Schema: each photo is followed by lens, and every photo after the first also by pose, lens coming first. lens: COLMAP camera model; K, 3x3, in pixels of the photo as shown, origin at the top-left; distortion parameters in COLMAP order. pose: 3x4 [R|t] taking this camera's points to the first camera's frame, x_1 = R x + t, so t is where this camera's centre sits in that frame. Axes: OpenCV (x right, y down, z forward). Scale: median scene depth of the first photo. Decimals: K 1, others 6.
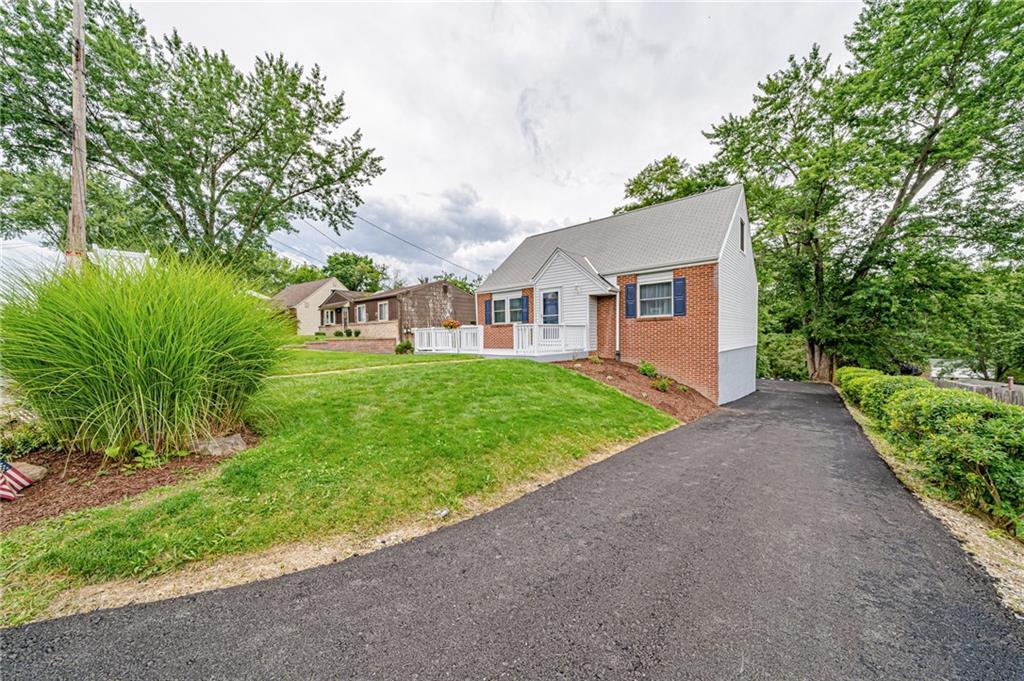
lens RADIAL K [[356.8, 0, 502.2], [0, 356.8, 332.8], [0, 0, 1]] dist [-0.006037, -0.000145]
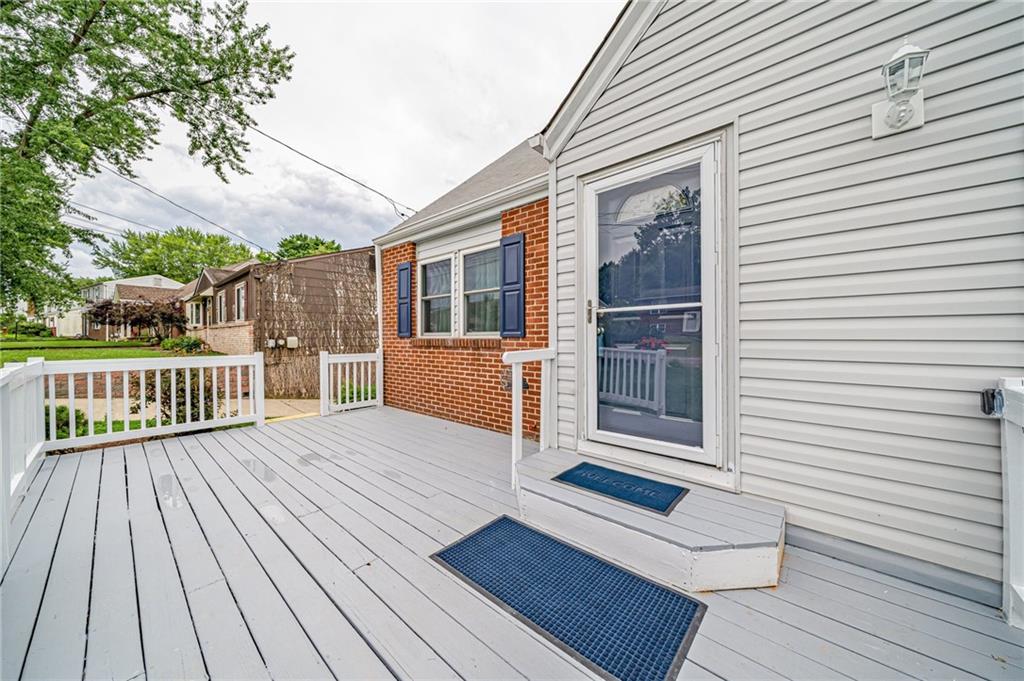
lens RADIAL K [[356.8, 0, 502.2], [0, 356.8, 332.8], [0, 0, 1]] dist [-0.006037, -0.000145]
pose [[0.999921, 0.009304, -0.008498, 0.053488], [-0.009302, 0.999957, 0.000279, -0.028694], [0.008500, -0.000200, 0.999964, 0.669016]]
